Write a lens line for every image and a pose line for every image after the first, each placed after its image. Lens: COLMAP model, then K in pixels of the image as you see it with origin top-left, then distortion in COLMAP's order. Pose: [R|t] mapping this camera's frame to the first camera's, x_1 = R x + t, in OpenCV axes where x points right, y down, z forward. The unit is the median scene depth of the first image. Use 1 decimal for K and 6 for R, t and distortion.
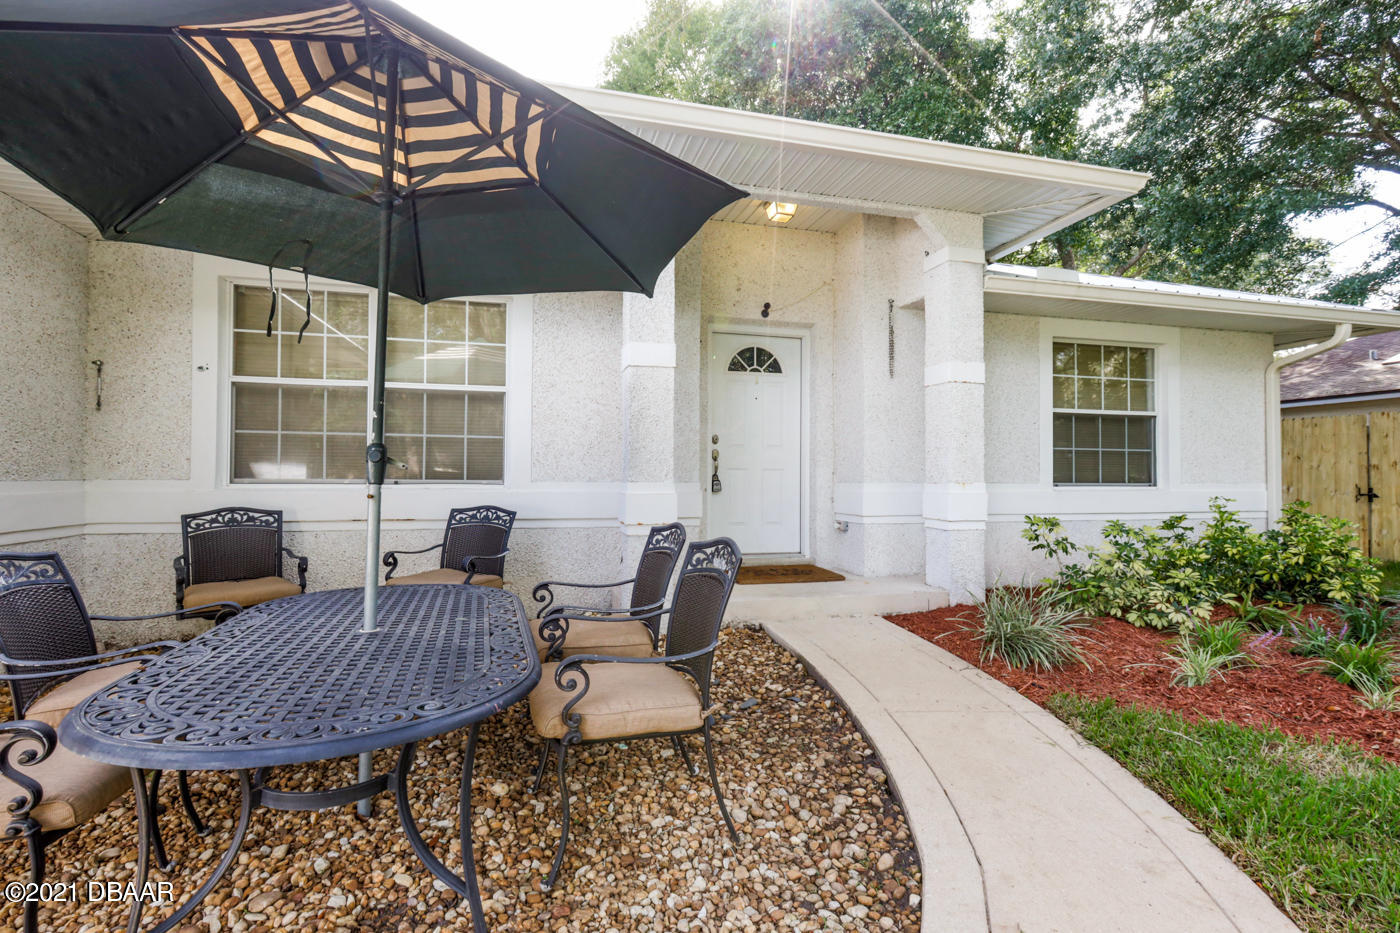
lens RADIAL K [[703.0, 0, 701.8], [0, 703.0, 466.0], [0, 0, 1]] dist [-0.001073, 0.003002]
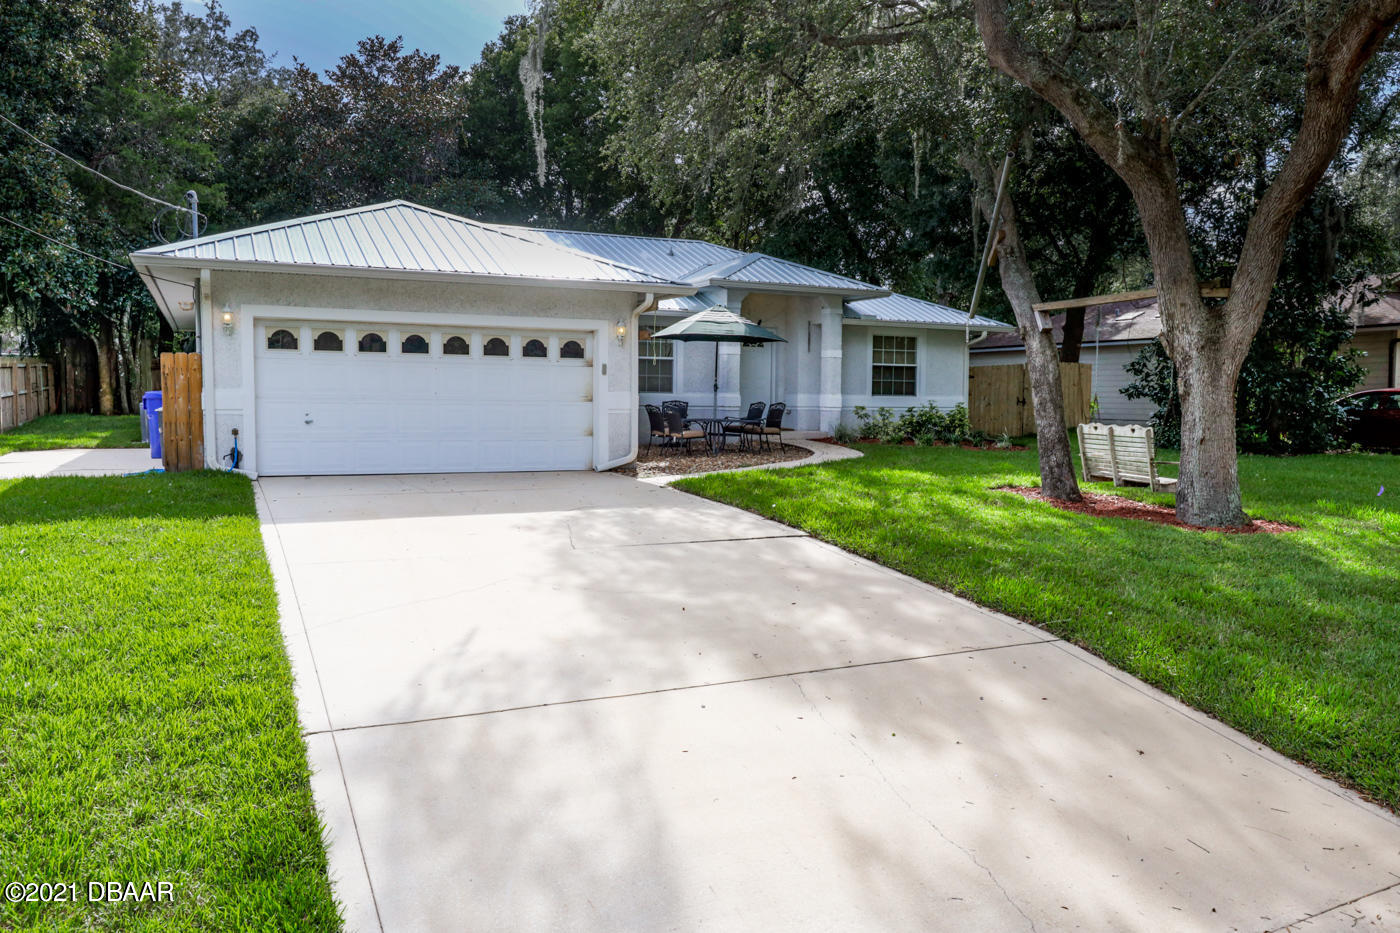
lens RADIAL K [[957.9, 0, 697.9], [0, 957.9, 466.2], [0, 0, 1]] dist [0.000783, 0.000032]
pose [[0.986893, -0.004075, 0.161325, -0.647093], [-0.011044, 0.995632, 0.092709, -0.030264], [-0.160998, -0.093276, 0.982537, -2.243743]]
